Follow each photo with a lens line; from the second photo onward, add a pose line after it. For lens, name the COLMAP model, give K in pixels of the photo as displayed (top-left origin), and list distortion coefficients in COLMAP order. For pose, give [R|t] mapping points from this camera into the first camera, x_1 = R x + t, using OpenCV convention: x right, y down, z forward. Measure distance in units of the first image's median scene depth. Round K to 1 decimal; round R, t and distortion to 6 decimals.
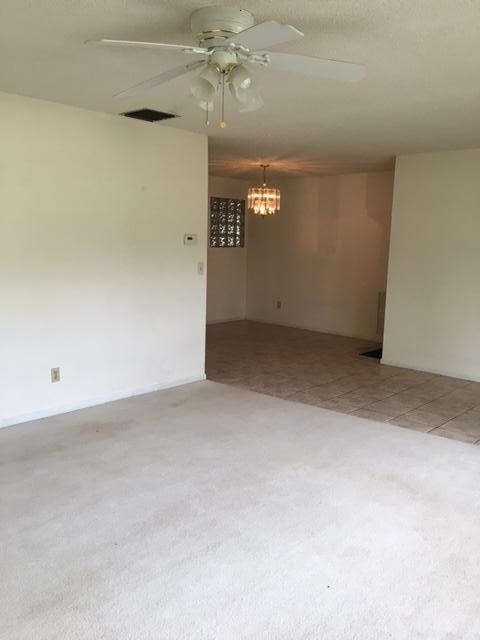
lens RADIAL K [[549.0, 0, 240.0], [0, 549.0, 320.0], [0, 0, 1]] dist [0.096065, -0.120700]
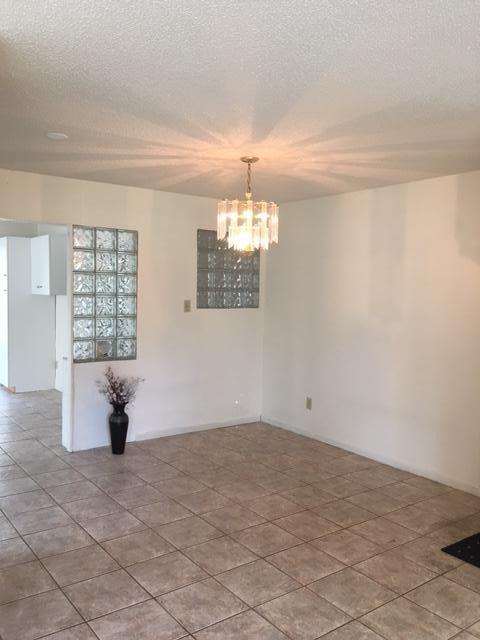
lens RADIAL K [[549.0, 0, 240.0], [0, 549.0, 320.0], [0, 0, 1]] dist [0.096065, -0.120700]
pose [[0.983861, 0.009224, -0.178699, 0.123676], [-0.025617, 0.995644, -0.089646, -0.074782], [0.177094, 0.092777, 0.979811, 0.465646]]
